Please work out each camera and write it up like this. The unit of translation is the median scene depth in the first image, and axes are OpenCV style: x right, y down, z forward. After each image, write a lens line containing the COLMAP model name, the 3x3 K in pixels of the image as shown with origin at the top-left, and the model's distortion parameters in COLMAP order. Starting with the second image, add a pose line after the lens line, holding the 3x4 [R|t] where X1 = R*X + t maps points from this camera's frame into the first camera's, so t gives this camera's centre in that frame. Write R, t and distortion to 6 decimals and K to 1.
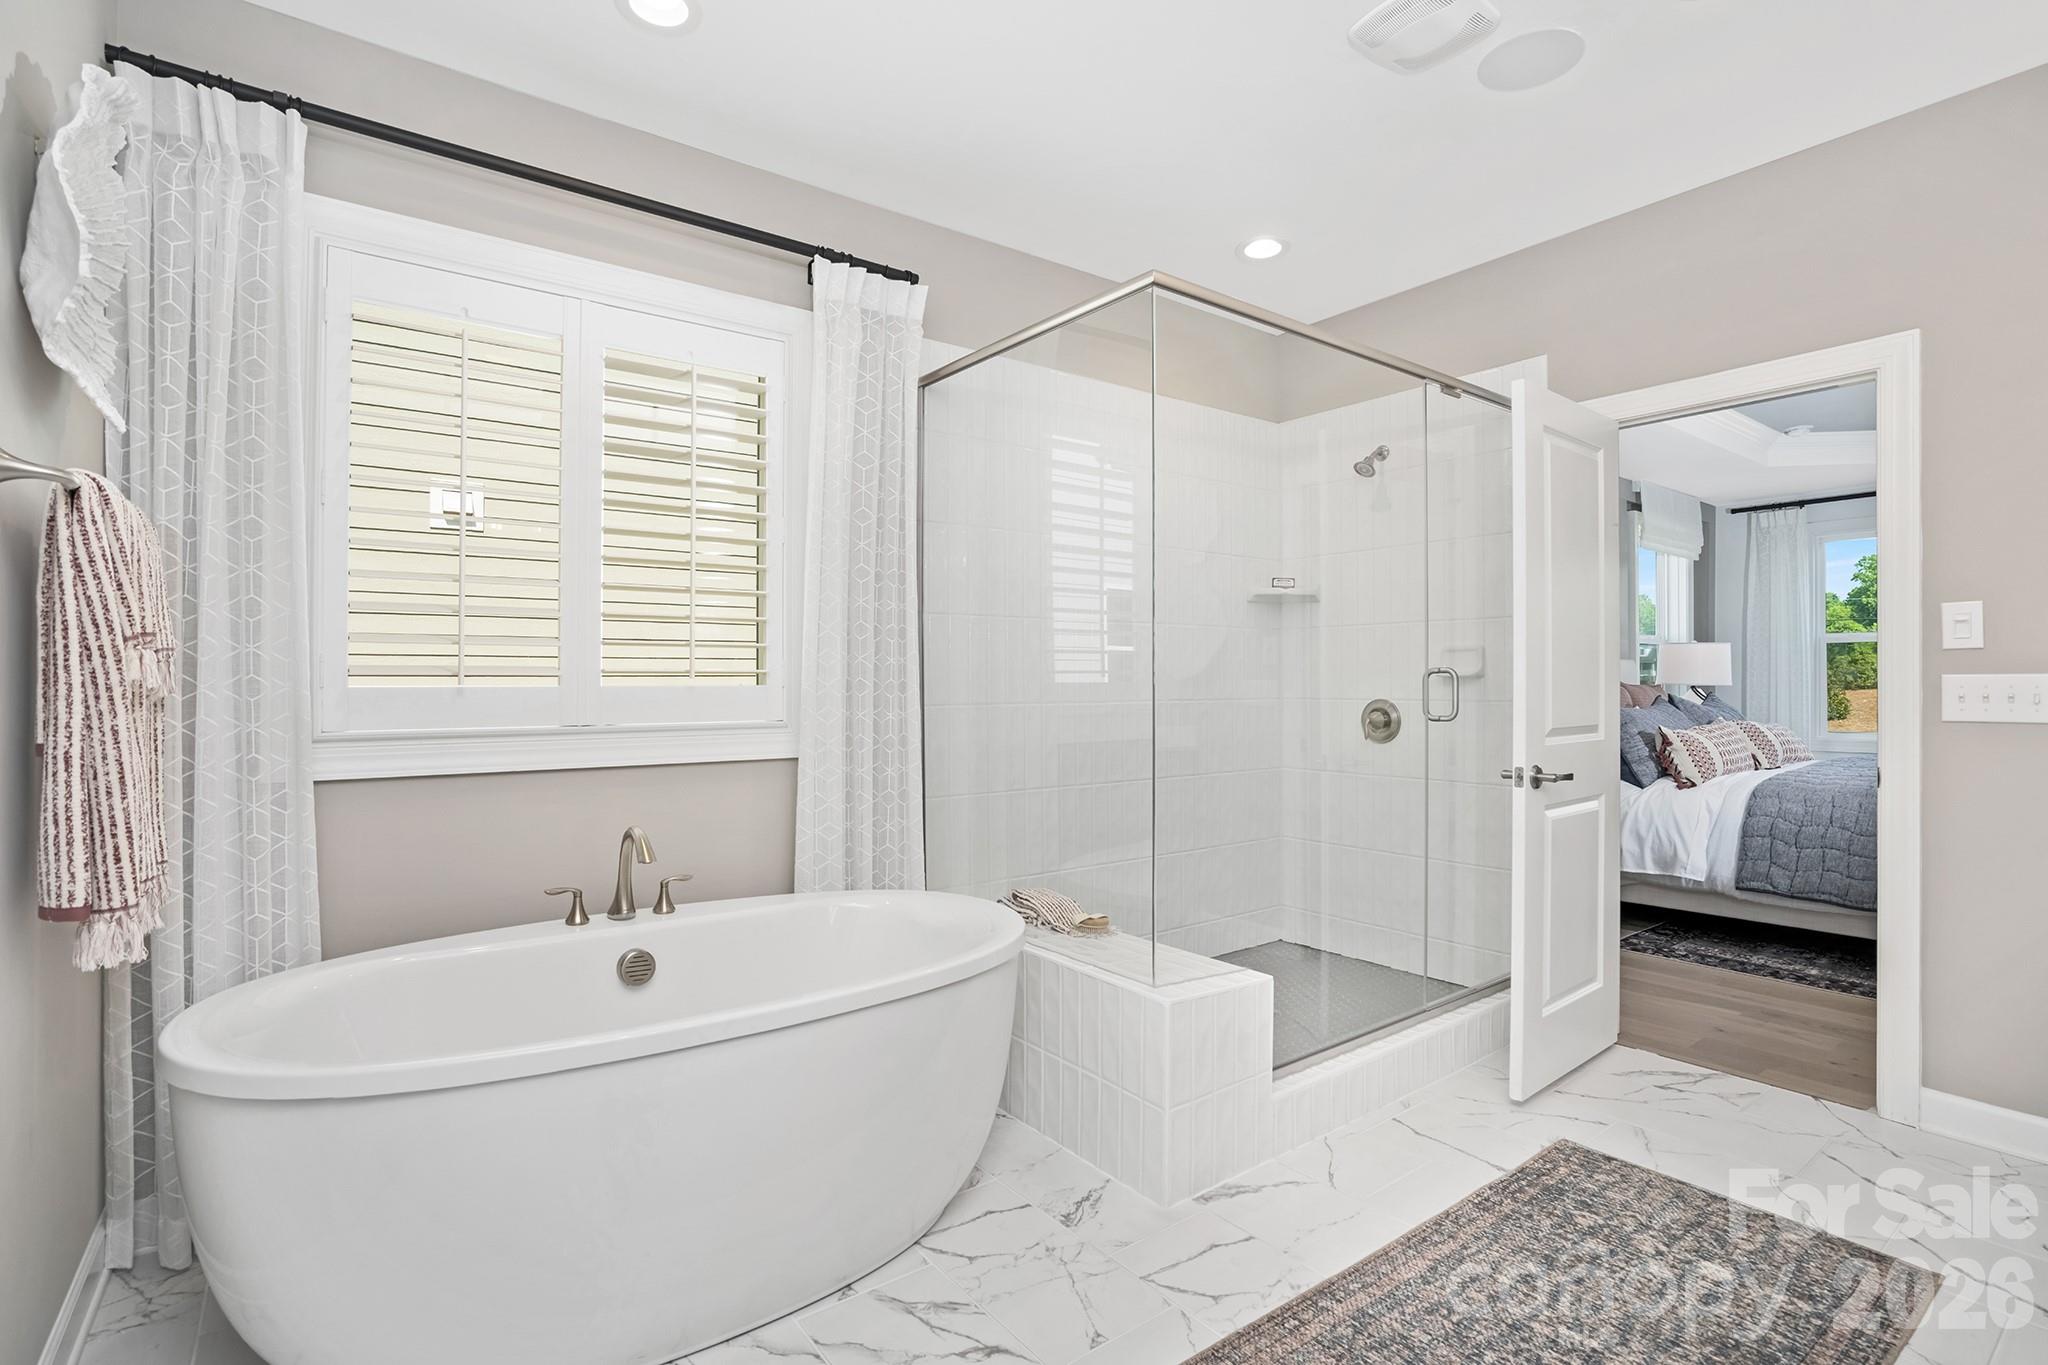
lens RADIAL K [[979.3, 0, 1017.2], [0, 979.3, 675.6], [0, 0, 1]] dist [-0.039921, 0.015360]
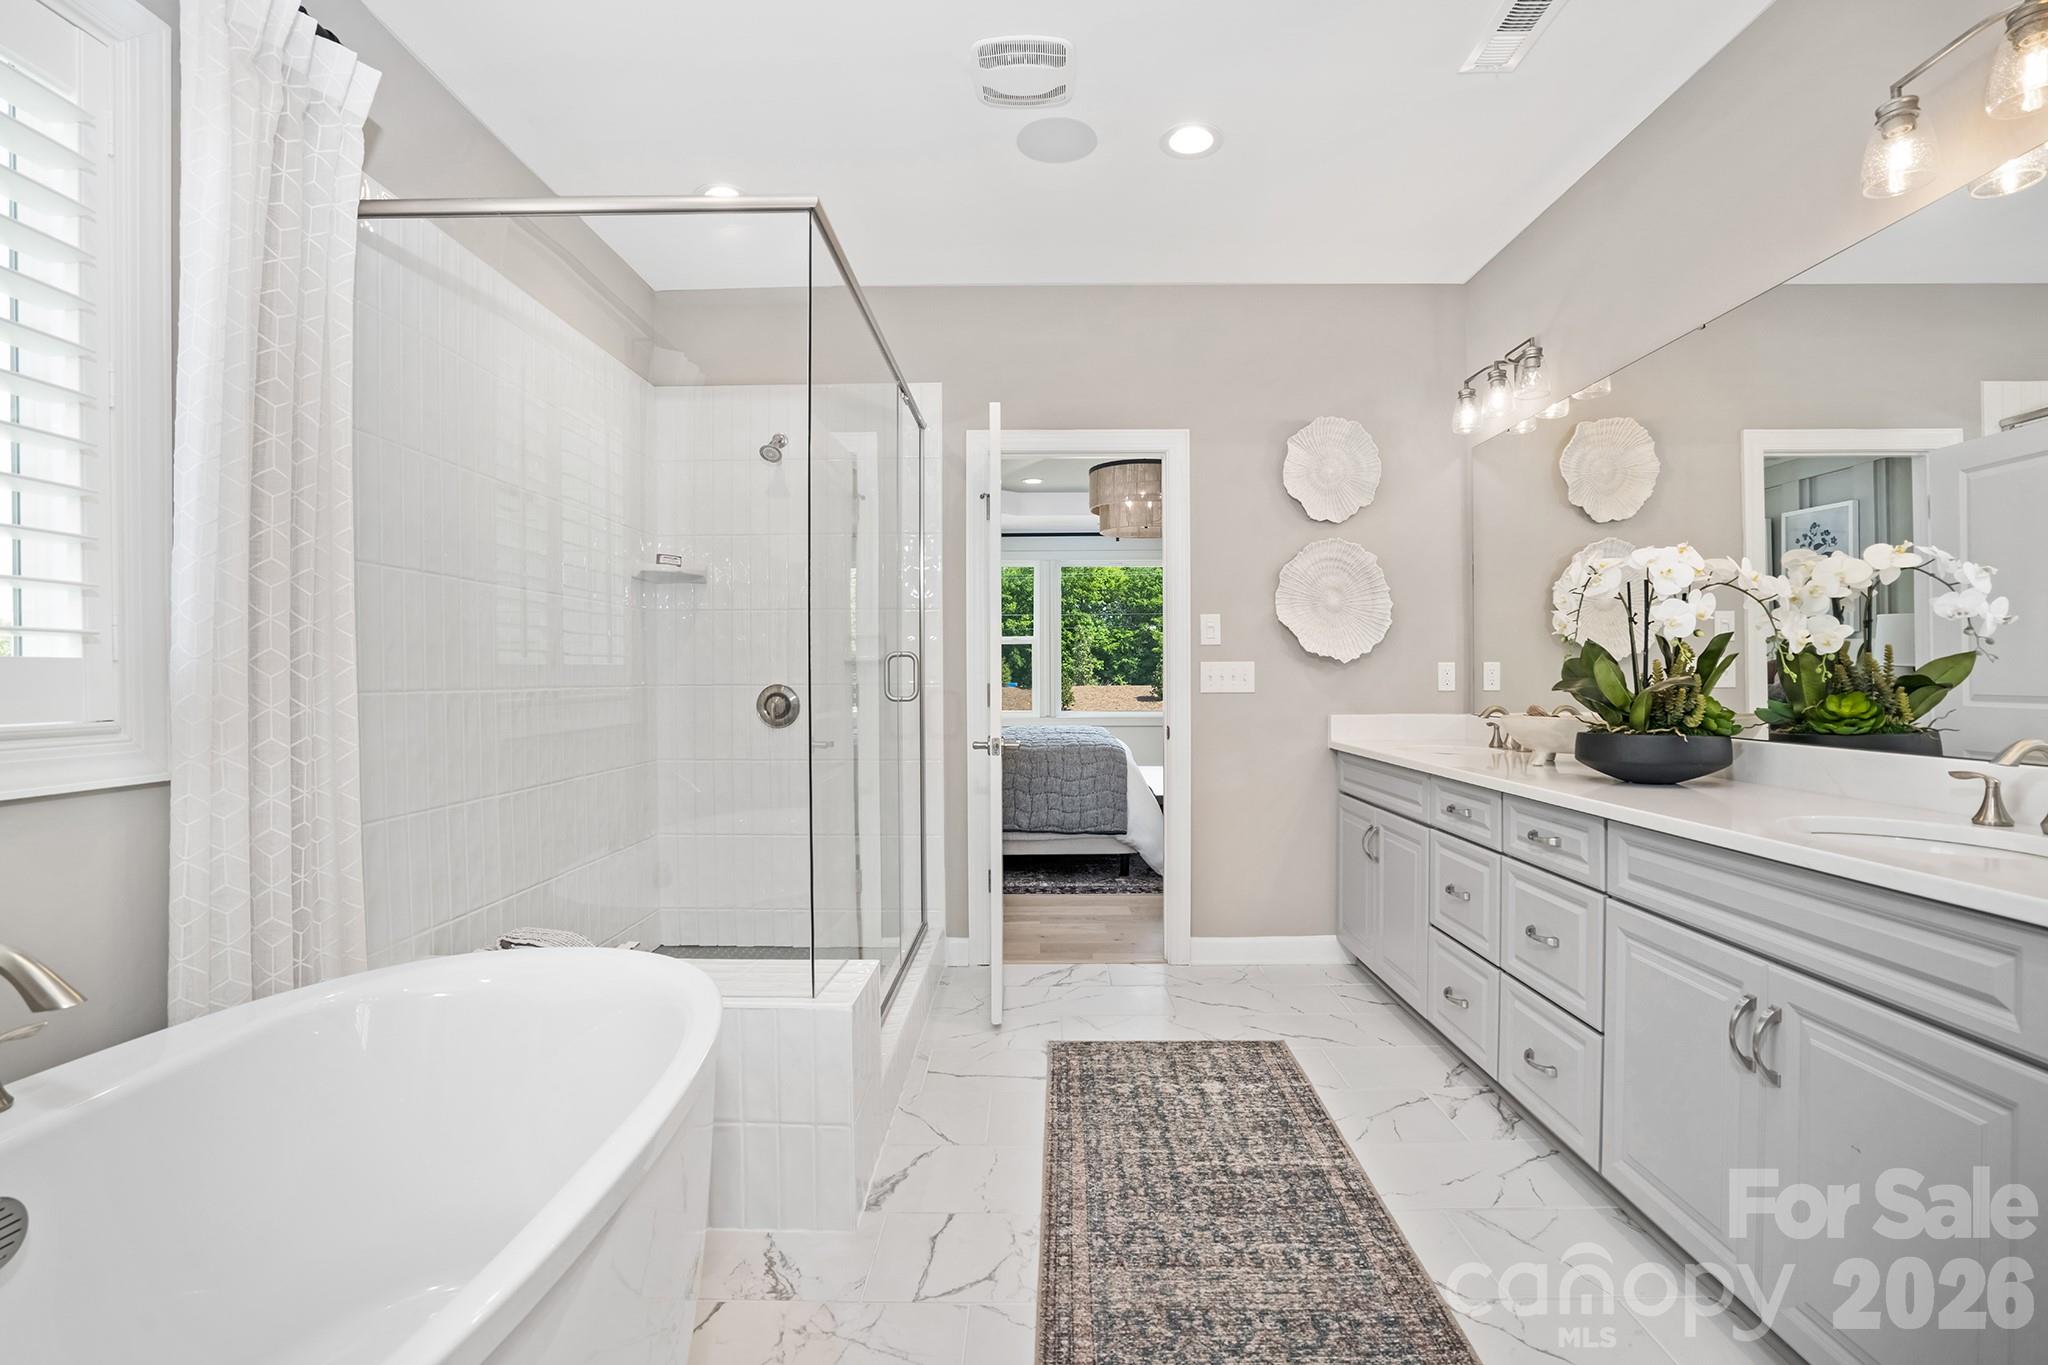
lens RADIAL K [[979.3, 0, 1016.8], [0, 979.3, 682.1], [0, 0, 1]] dist [-0.039921, 0.015360]
pose [[0.603267, -0.003031, 0.797534, -0.452306], [-0.003169, 0.999976, 0.006197, 0.022936], [-0.797533, -0.006265, 0.603242, 0.307083]]
